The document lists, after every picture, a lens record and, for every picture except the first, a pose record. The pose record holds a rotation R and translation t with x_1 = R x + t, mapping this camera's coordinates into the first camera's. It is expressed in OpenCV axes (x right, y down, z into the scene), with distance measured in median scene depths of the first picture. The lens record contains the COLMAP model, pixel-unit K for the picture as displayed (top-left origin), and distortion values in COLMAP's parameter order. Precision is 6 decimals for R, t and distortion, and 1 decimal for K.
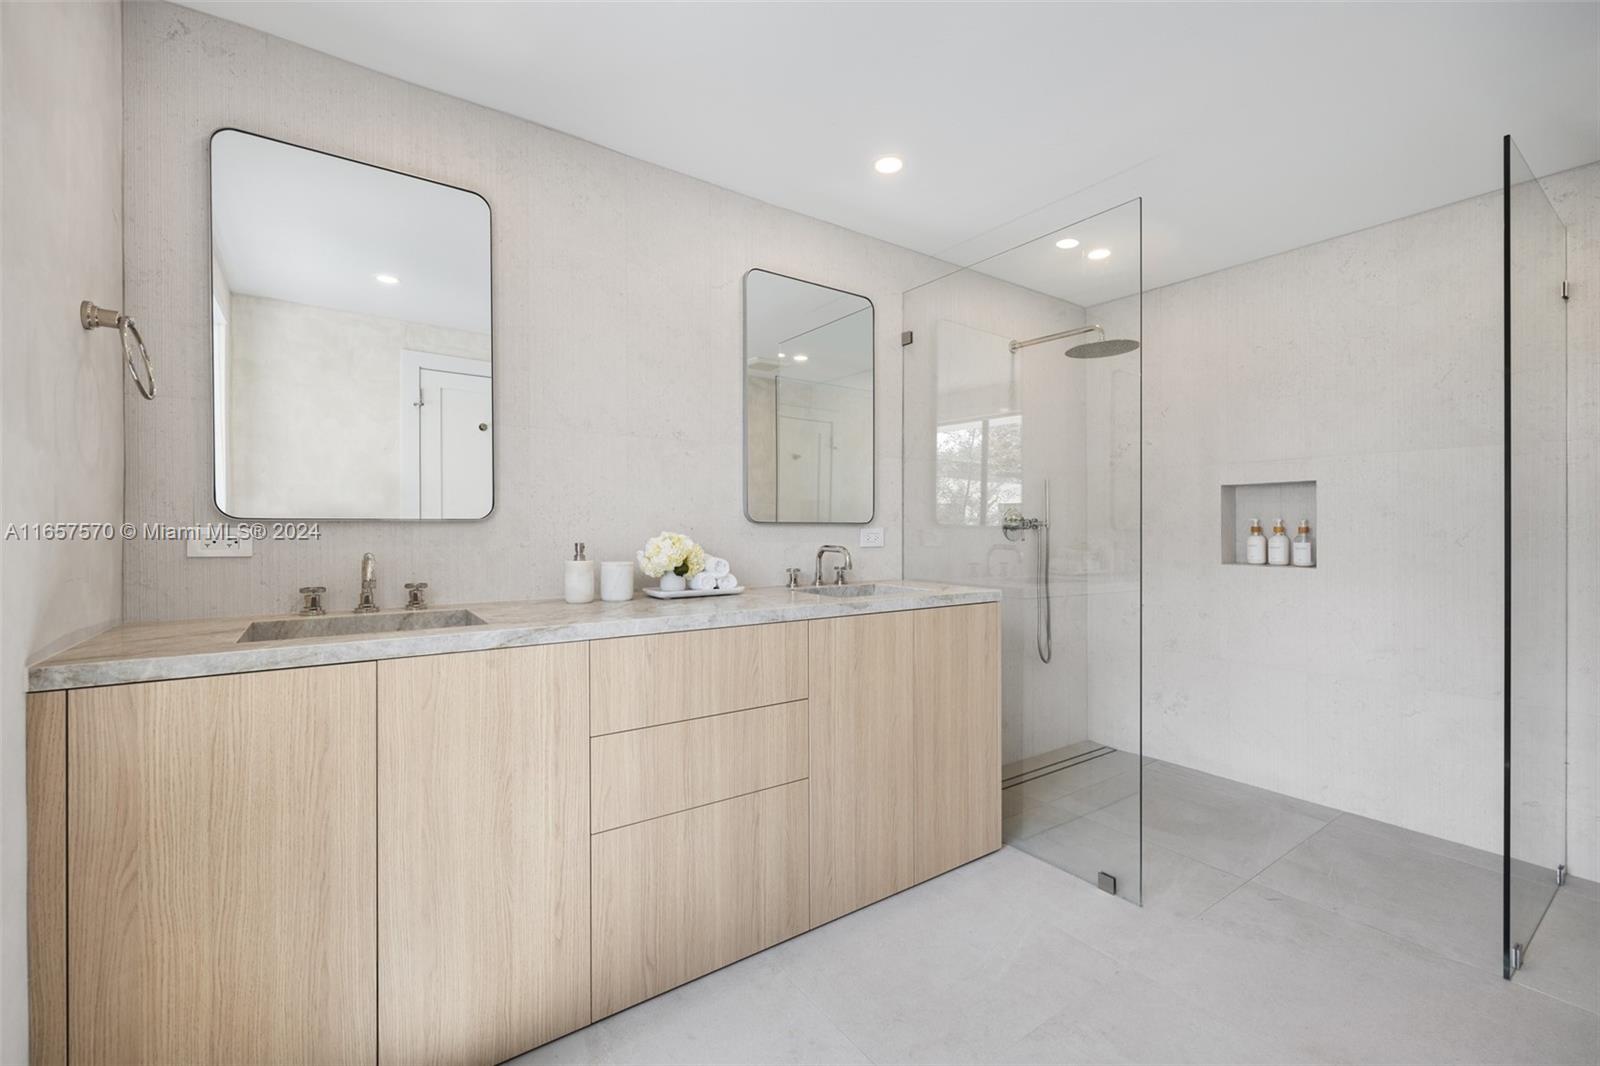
lens RADIAL K [[622.1, 0, 796.7], [0, 622.1, 528.6], [0, 0, 1]] dist [-0.001573, -0.000123]
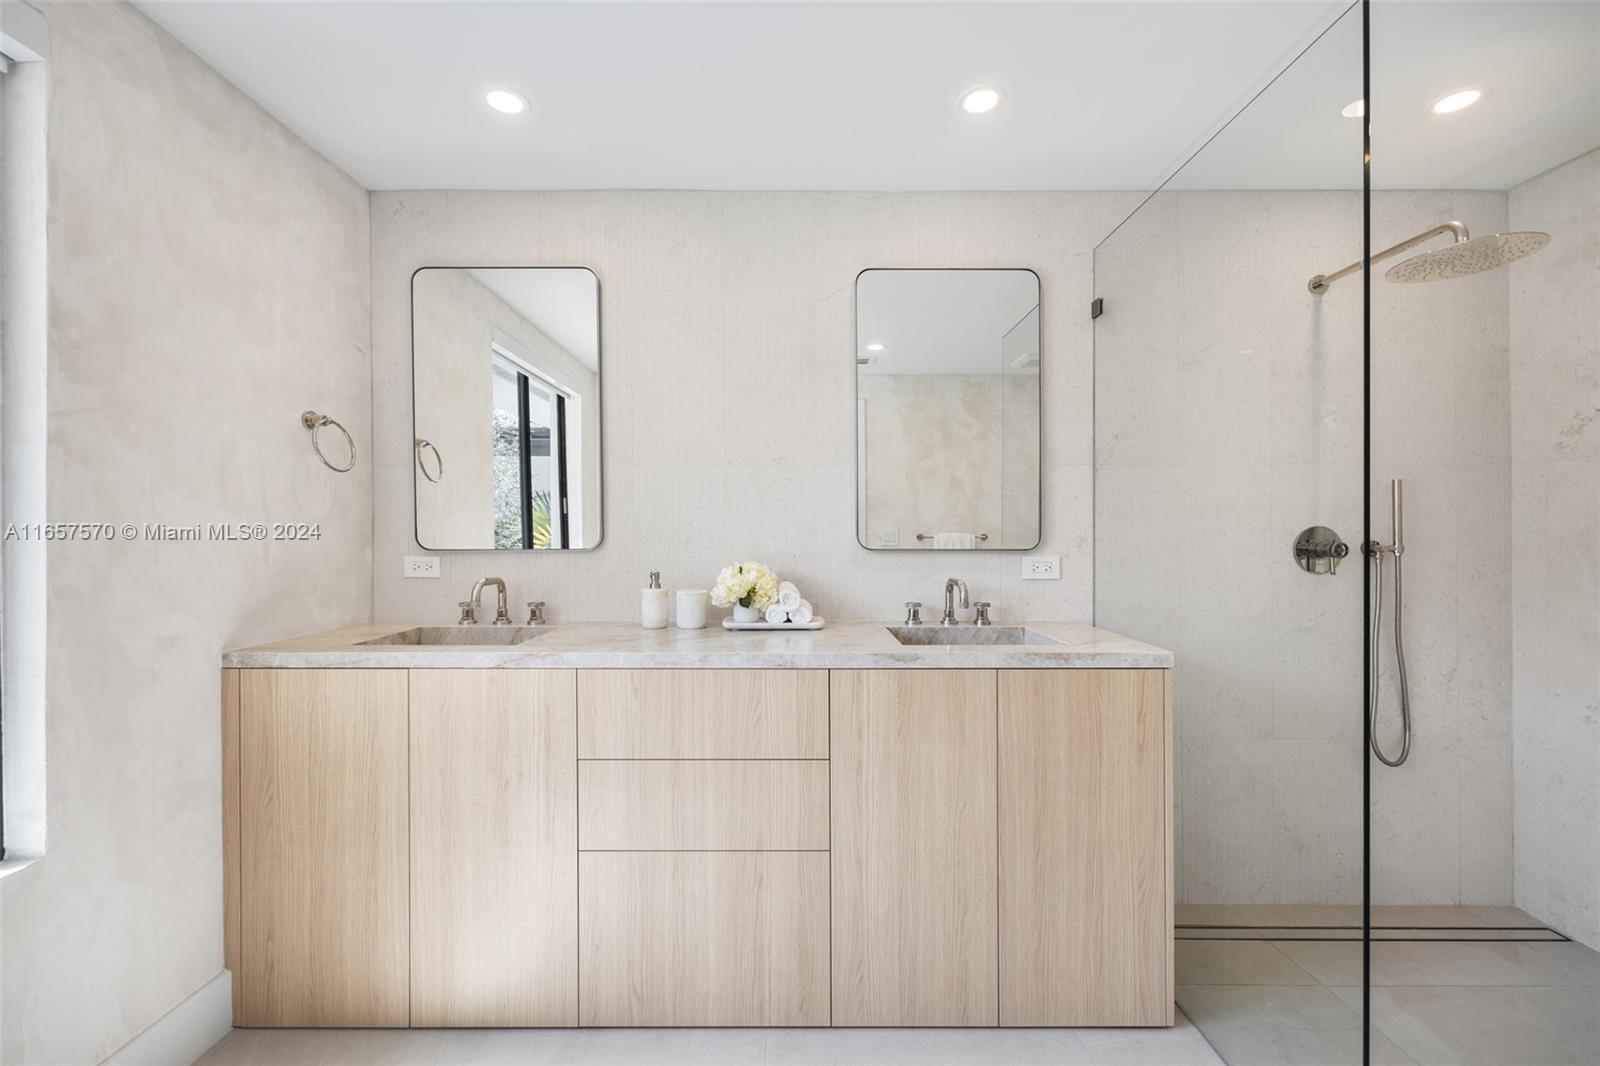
lens RADIAL K [[627.5, 0, 809.4], [0, 627.5, 535.3], [0, 0, 1]] dist [-0.002495, 0.000161]
pose [[0.838821, -0.000770, -0.544406, 0.457156], [-0.000117, 0.999999, -0.001595, -0.037530], [0.544407, 0.001401, 0.838820, 0.240505]]
